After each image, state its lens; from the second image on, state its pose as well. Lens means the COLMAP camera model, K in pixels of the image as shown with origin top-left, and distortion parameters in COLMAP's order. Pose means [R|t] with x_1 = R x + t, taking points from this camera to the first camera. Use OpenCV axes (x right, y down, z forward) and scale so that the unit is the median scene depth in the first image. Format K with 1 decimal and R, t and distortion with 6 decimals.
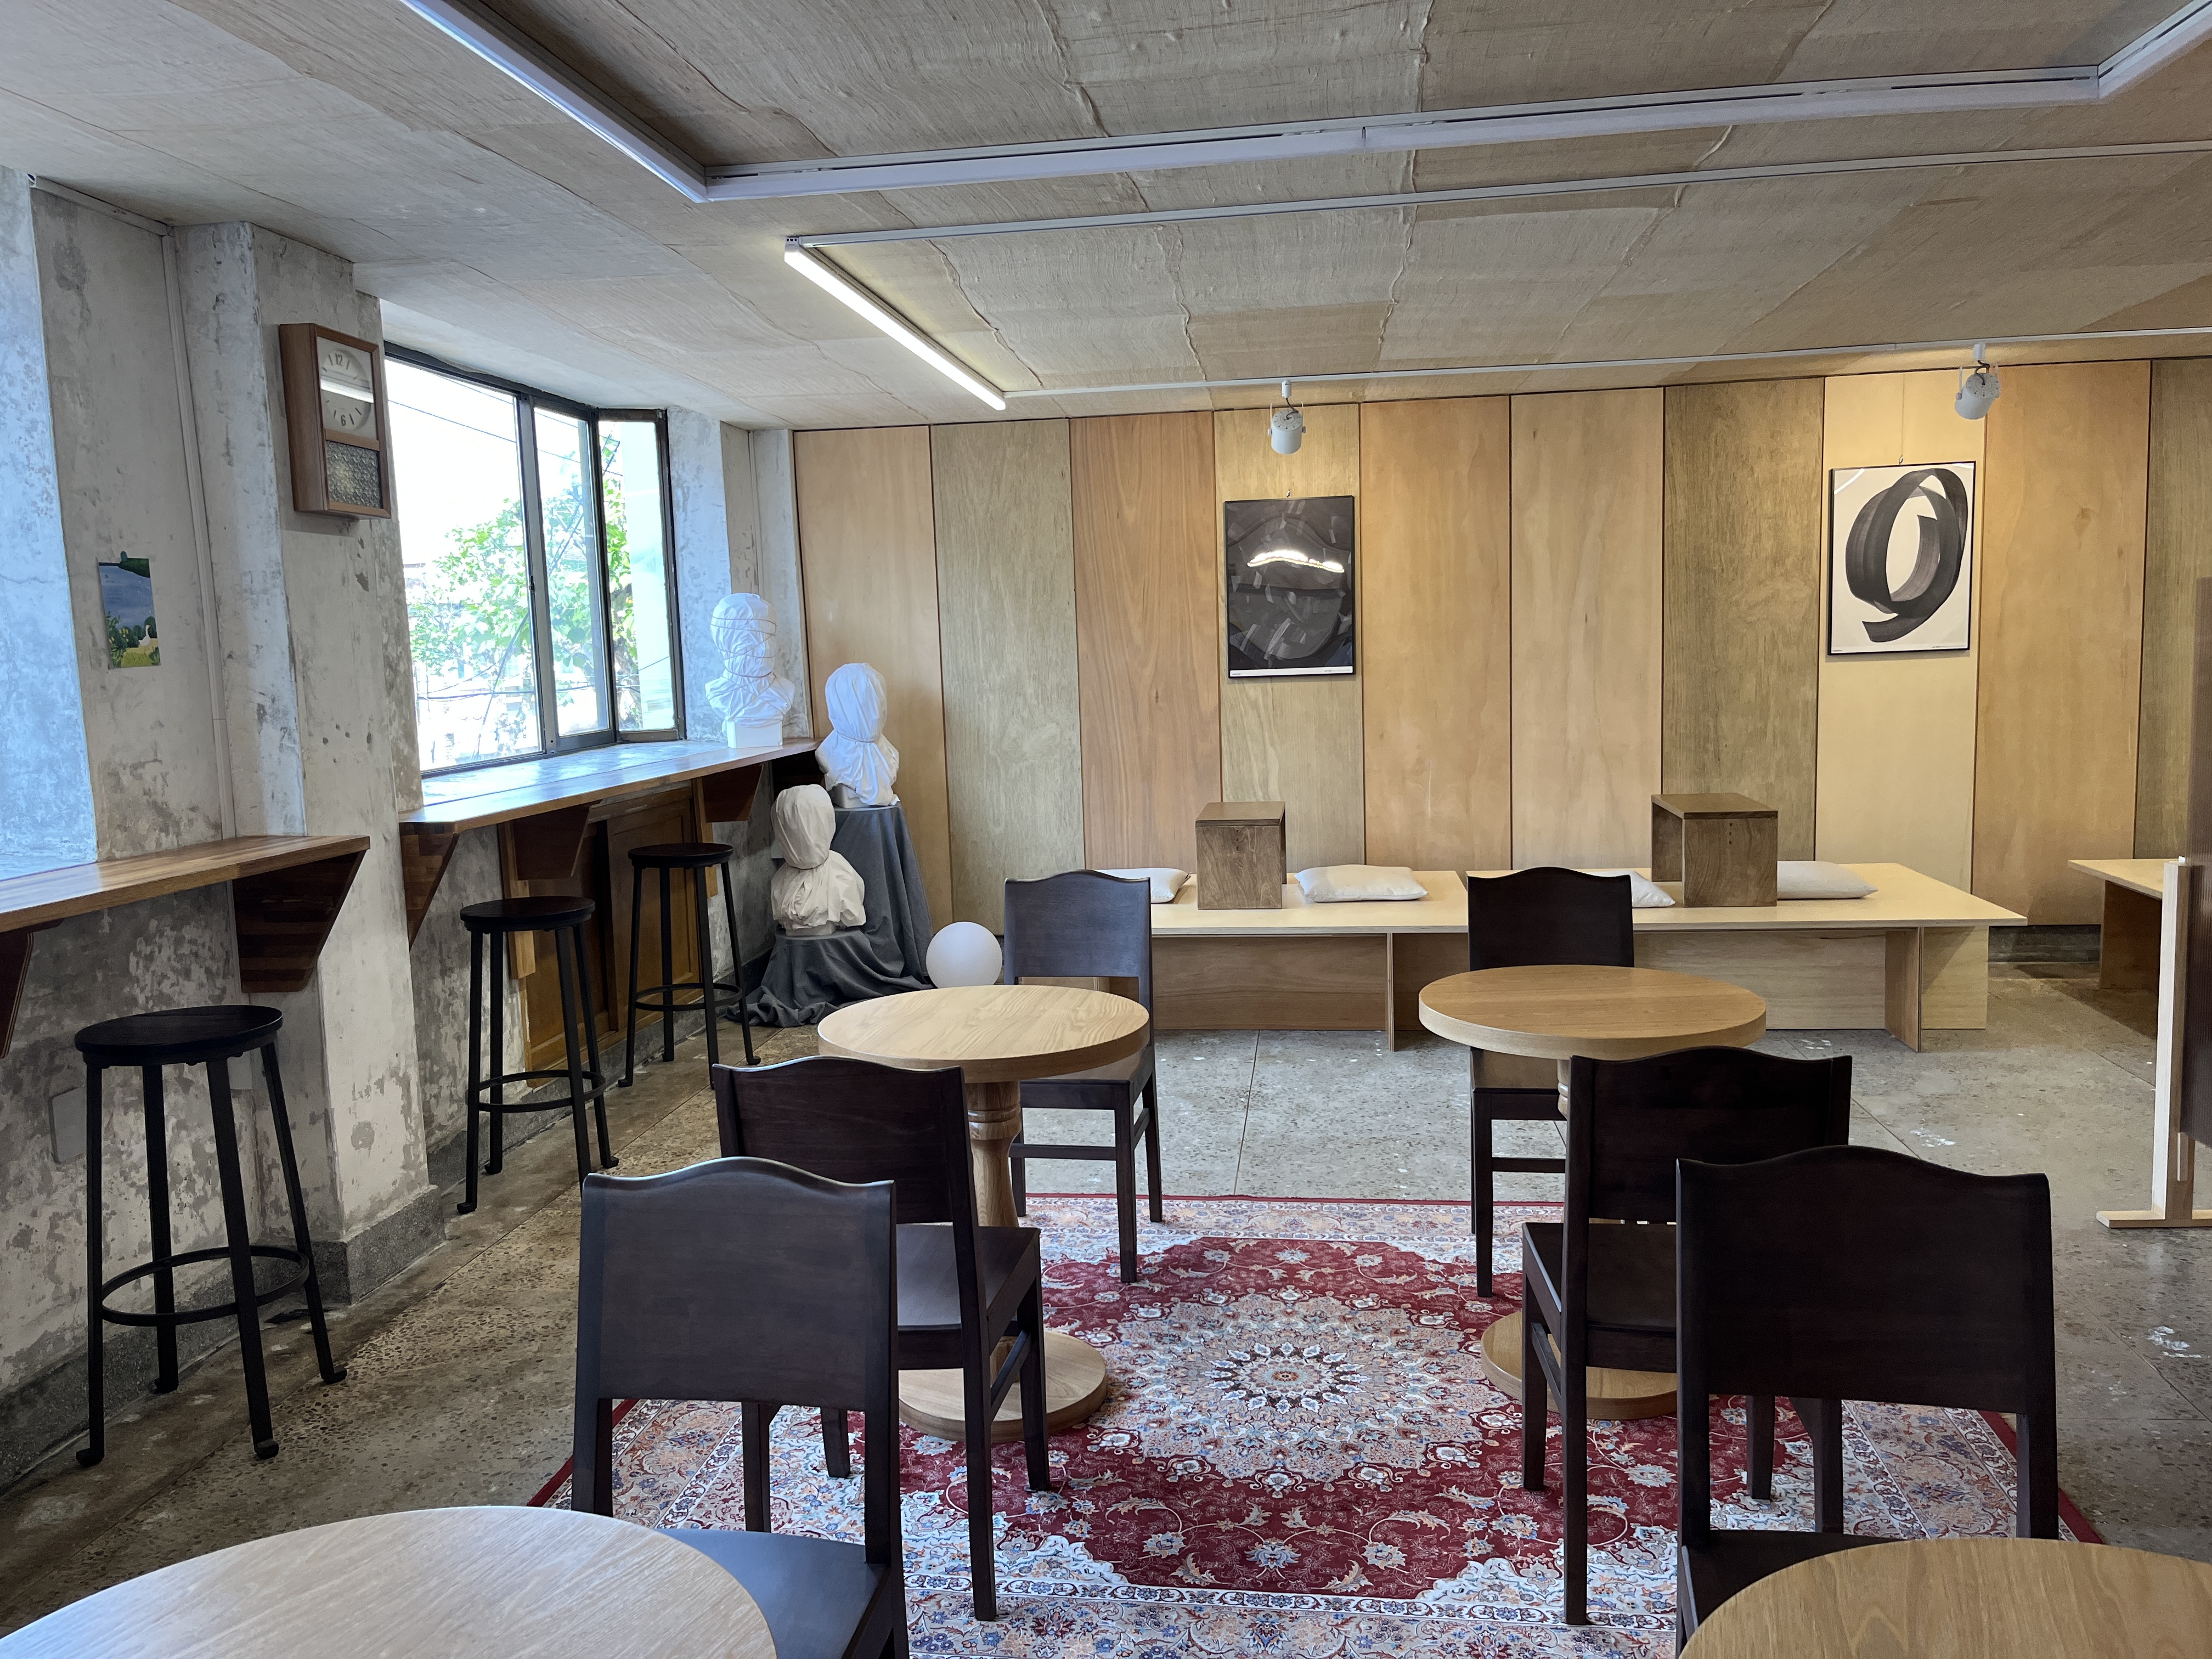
lens RADIAL K [[1683.1, 0, 1101.7], [0, 1683.1, 833.9], [0, 0, 1]] dist [0.039163, -0.066532]
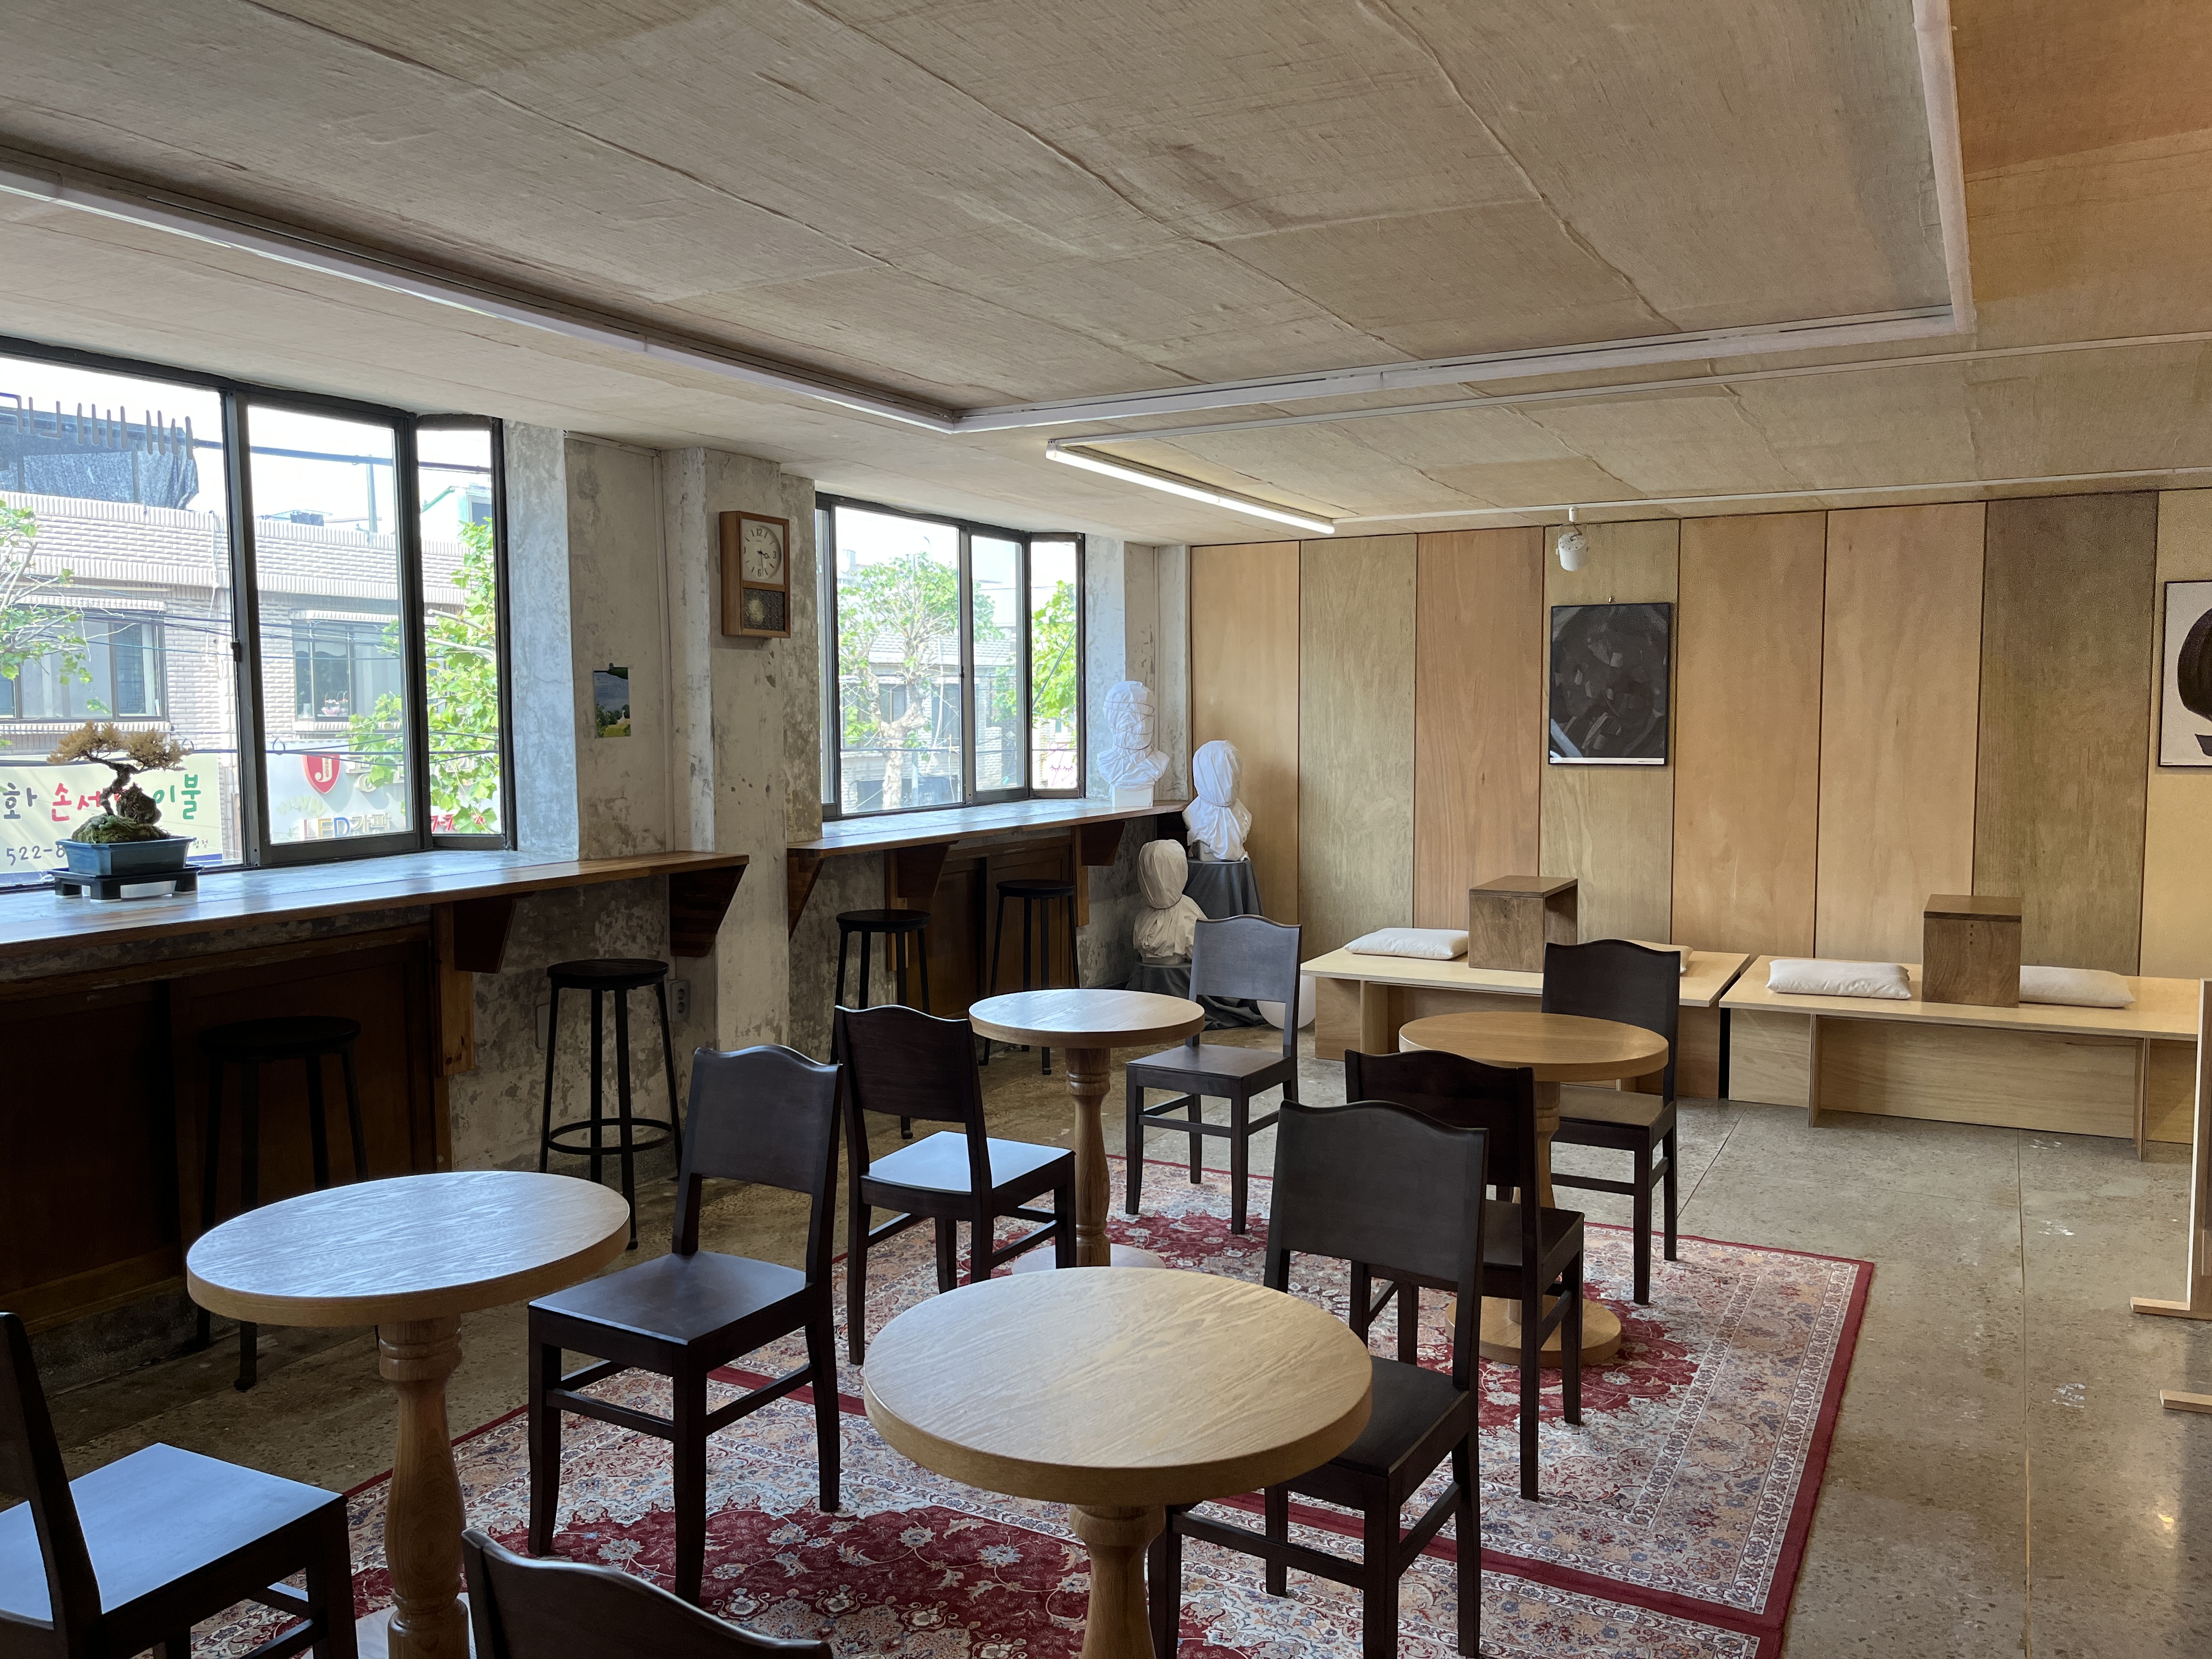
lens RADIAL K [[1683.1, 0, 1102.0], [0, 1683.1, 833.4], [0, 0, 1]] dist [0.039163, -0.066532]
pose [[0.936224, 0.053991, -0.347232, 0.217819], [-0.066283, 0.997521, -0.023611, -0.002052], [0.345096, 0.045121, 0.937482, -0.162844]]
